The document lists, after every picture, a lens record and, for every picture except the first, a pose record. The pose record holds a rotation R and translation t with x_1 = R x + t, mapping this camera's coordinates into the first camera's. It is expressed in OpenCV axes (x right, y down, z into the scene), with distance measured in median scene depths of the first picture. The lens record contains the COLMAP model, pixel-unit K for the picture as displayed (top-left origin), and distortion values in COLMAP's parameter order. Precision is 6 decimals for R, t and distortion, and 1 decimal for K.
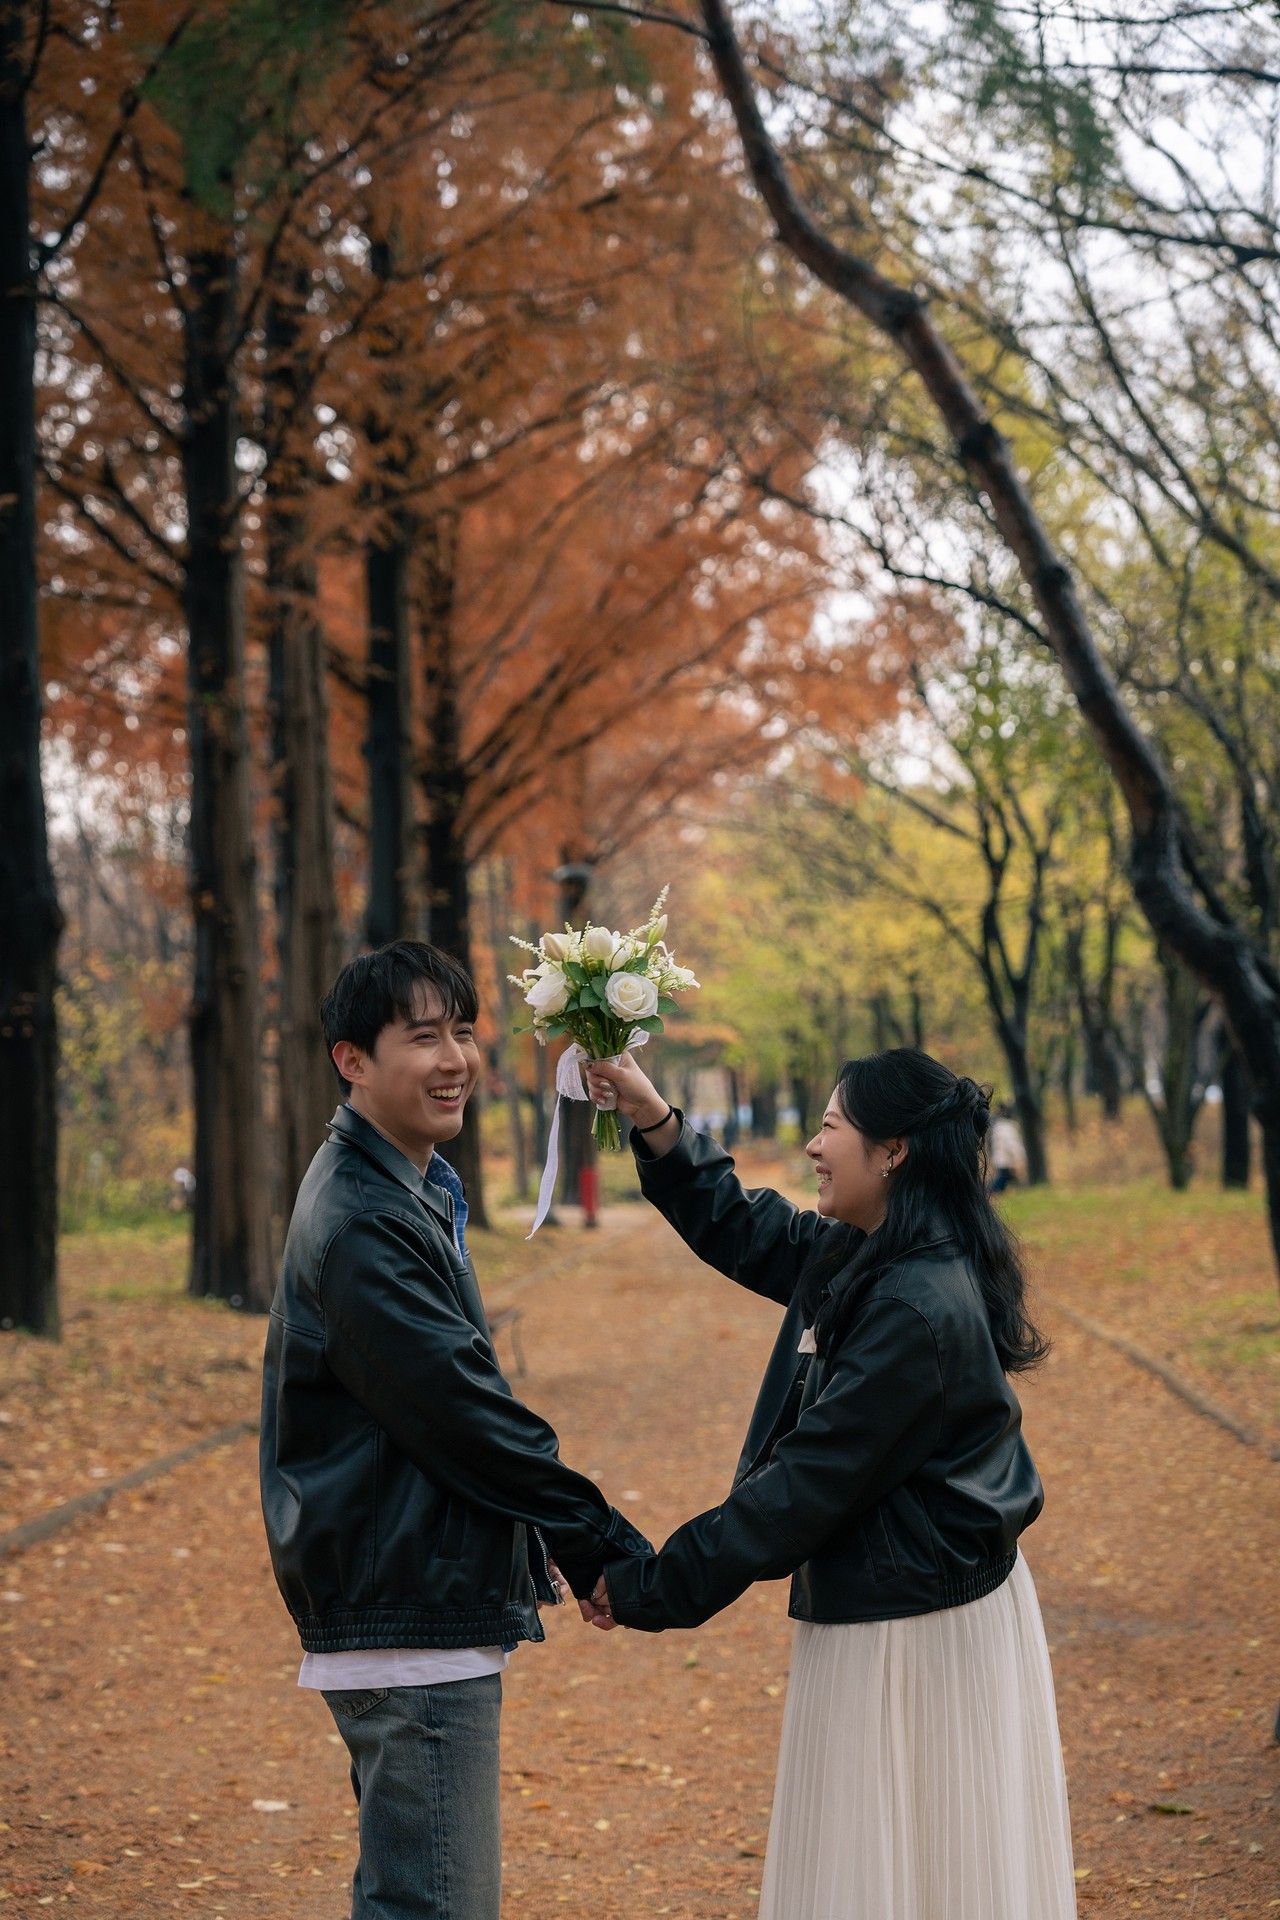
lens RADIAL K [[3577.9, 0, 651.6], [0, 3577.9, 926.2], [0, 0, 1]] dist [0.036108, -0.183331]
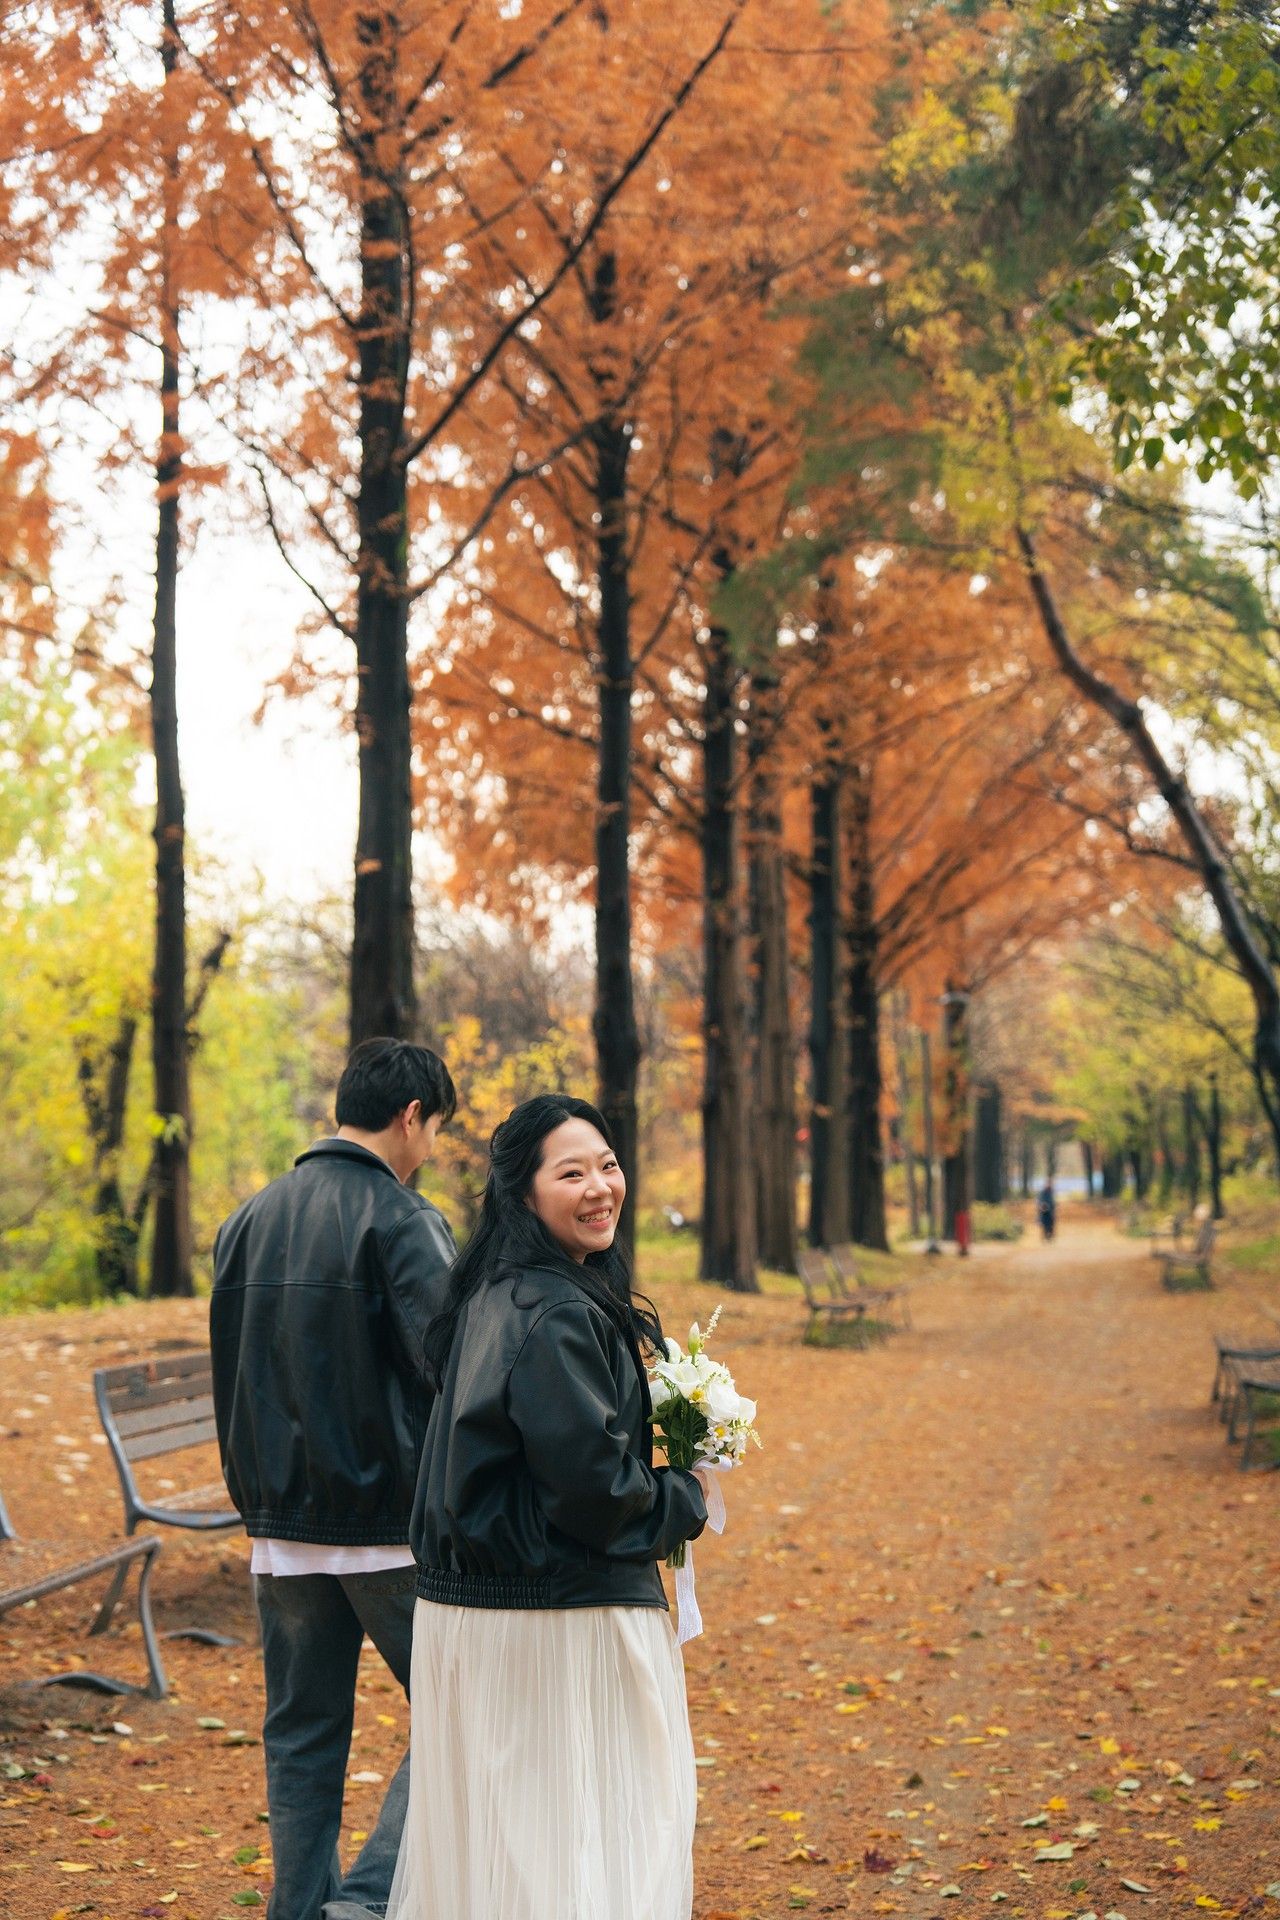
lens RADIAL K [[3255.5, 0, 595.2], [0, 3255.5, 913.5], [0, 0, 1]] dist [0.028061, -0.071500]
pose [[0.990493, 0.011231, -0.137104, 0.014413], [-0.015078, 0.999520, -0.027055, -0.013217], [0.136734, 0.028865, 0.990187, -0.299652]]
